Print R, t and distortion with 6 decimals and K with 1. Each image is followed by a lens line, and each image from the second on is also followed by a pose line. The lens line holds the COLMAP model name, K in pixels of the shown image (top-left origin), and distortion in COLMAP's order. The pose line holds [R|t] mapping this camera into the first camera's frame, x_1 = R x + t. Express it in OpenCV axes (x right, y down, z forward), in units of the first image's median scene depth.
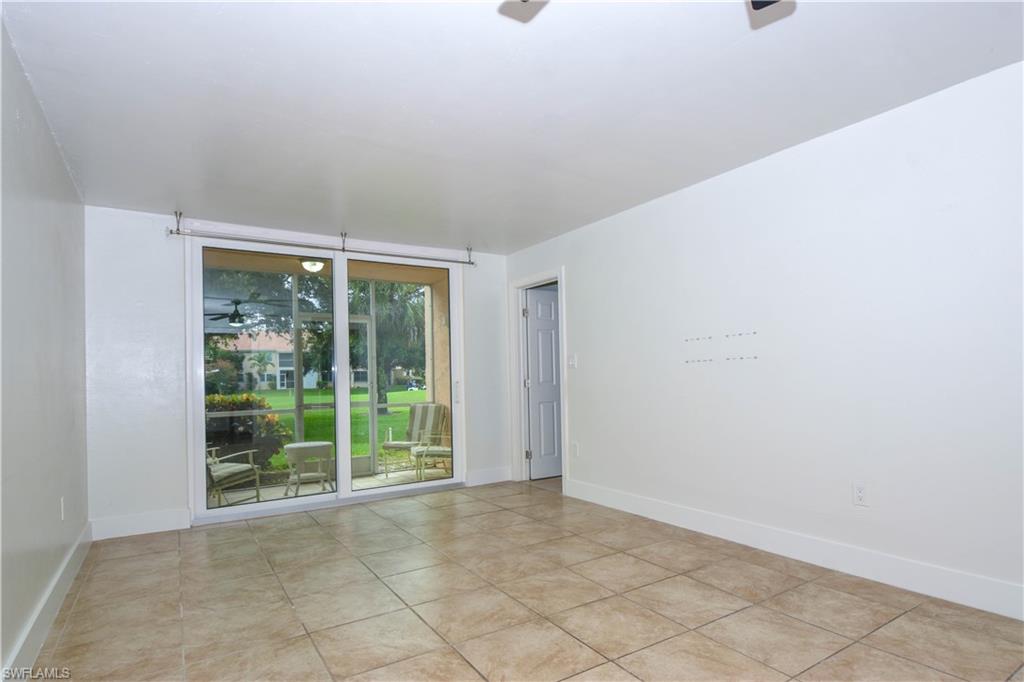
lens RADIAL K [[547.2, 0, 509.0], [0, 547.2, 373.3], [0, 0, 1]] dist [0.001285, 0.000728]
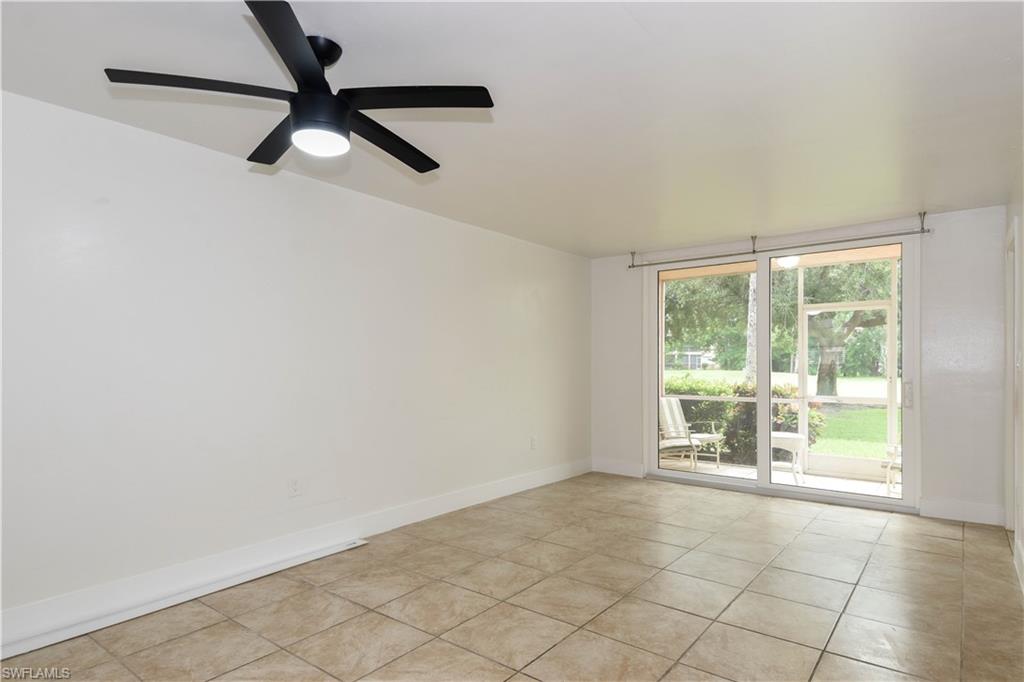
lens RADIAL K [[547.2, 0, 509.0], [0, 547.2, 373.3], [0, 0, 1]] dist [0.001285, 0.000728]
pose [[0.333931, 0.034274, -0.941974, 0.959442], [-0.002185, 0.999364, 0.035588, -0.051644], [0.942595, -0.009826, 0.333793, 0.362328]]
